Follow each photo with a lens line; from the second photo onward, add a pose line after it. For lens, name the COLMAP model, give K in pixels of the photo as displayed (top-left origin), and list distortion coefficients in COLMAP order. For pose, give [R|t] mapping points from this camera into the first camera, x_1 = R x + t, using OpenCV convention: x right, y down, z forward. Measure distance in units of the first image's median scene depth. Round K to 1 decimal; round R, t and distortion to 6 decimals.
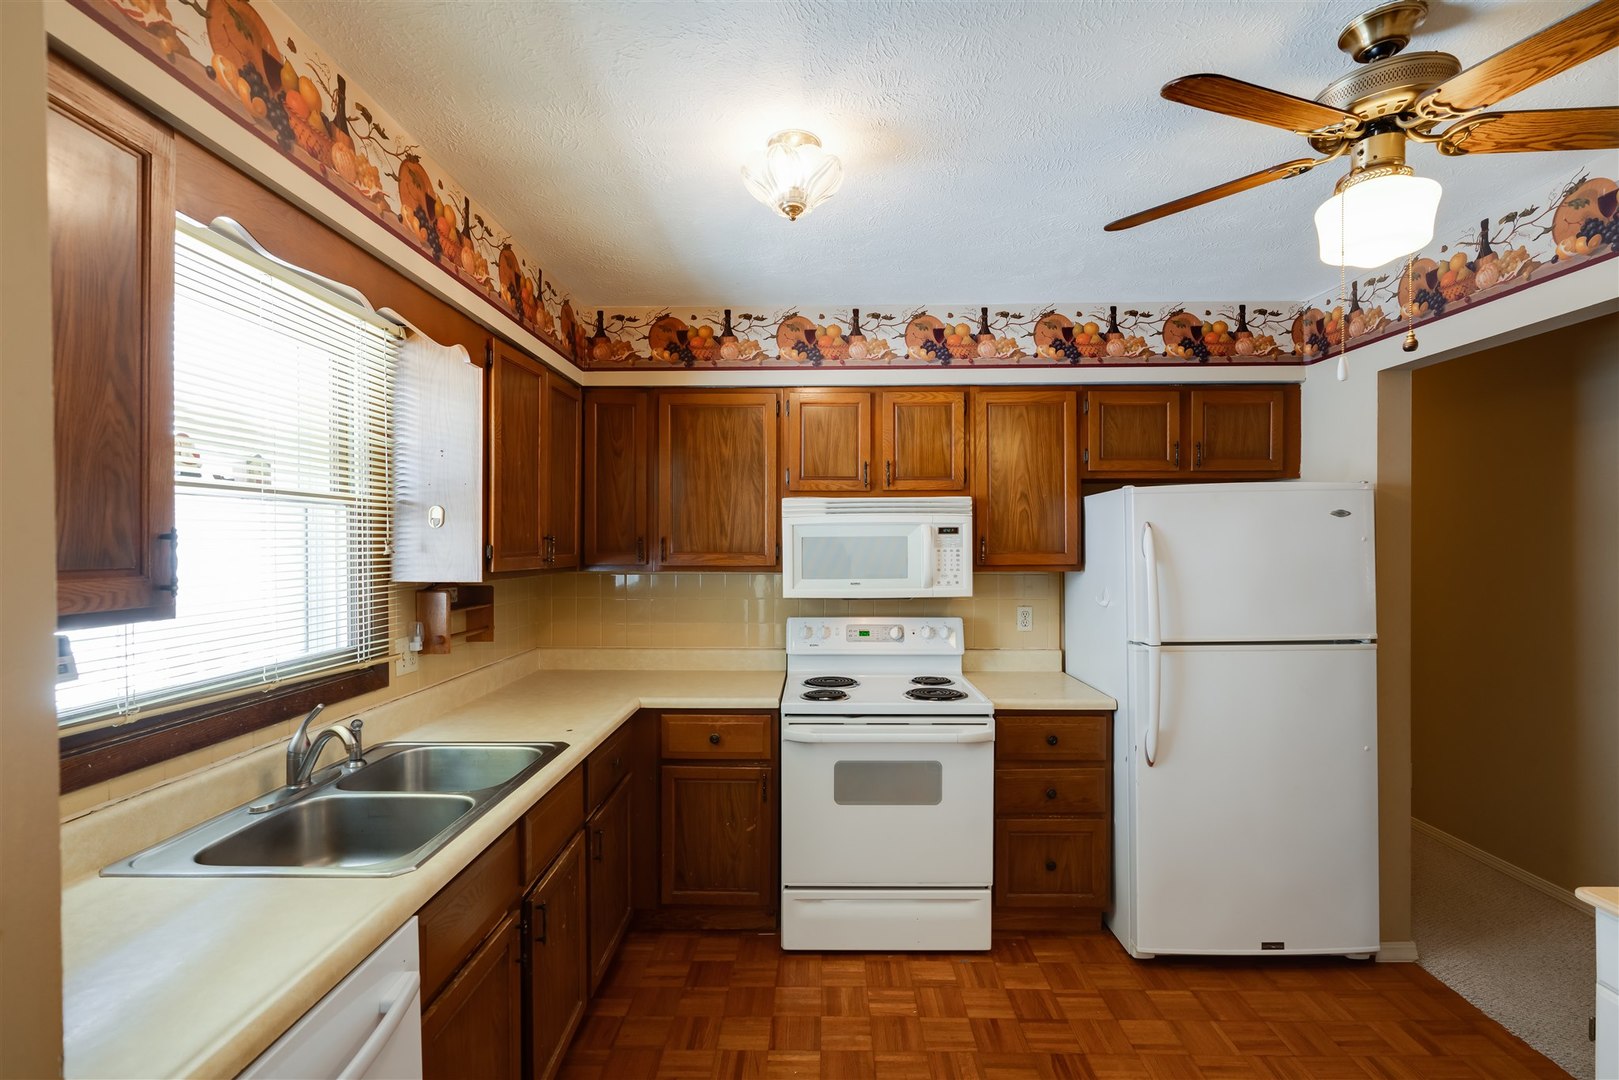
lens RADIAL K [[732.3, 0, 810.9], [0, 732.3, 546.7], [0, 0, 1]] dist [-0.000292, 0.001456]
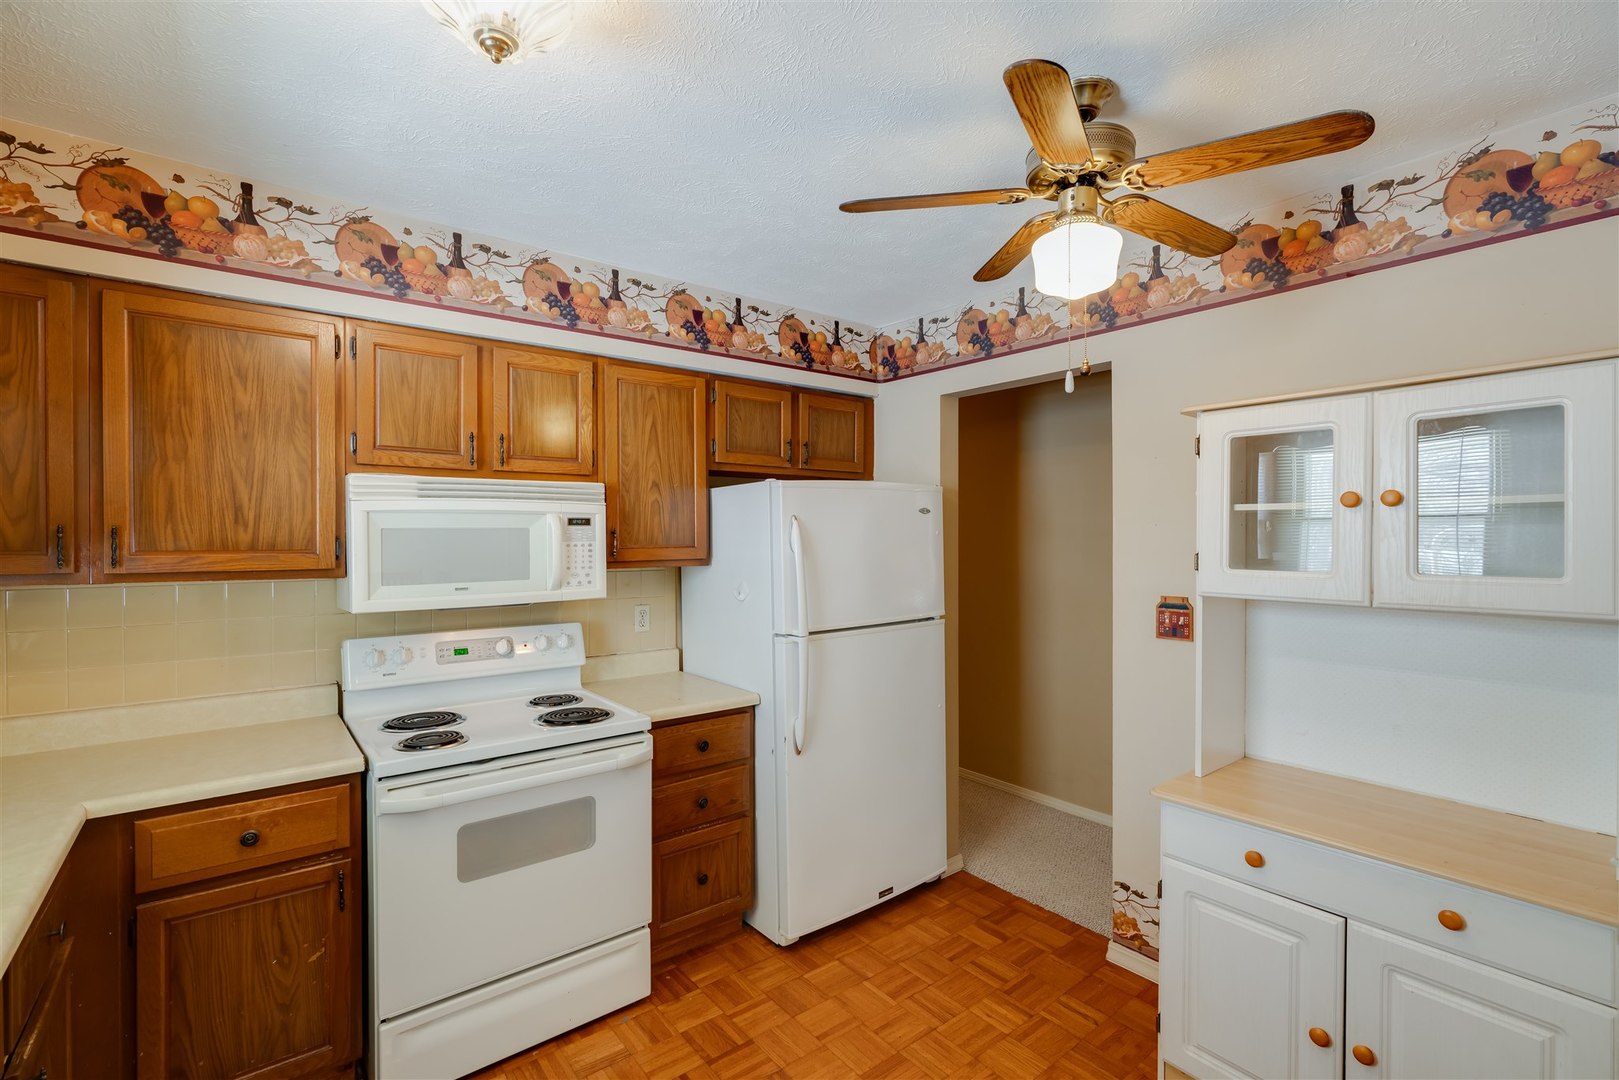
lens RADIAL K [[726.6, 0, 813.3], [0, 726.6, 543.8], [0, 0, 1]] dist [-0.015751, 0.010279]
pose [[0.774023, -0.006574, 0.633123, -0.134965], [0.003957, 0.999977, 0.005546, 0.000058], [-0.633145, -0.001787, 0.774031, 0.174076]]
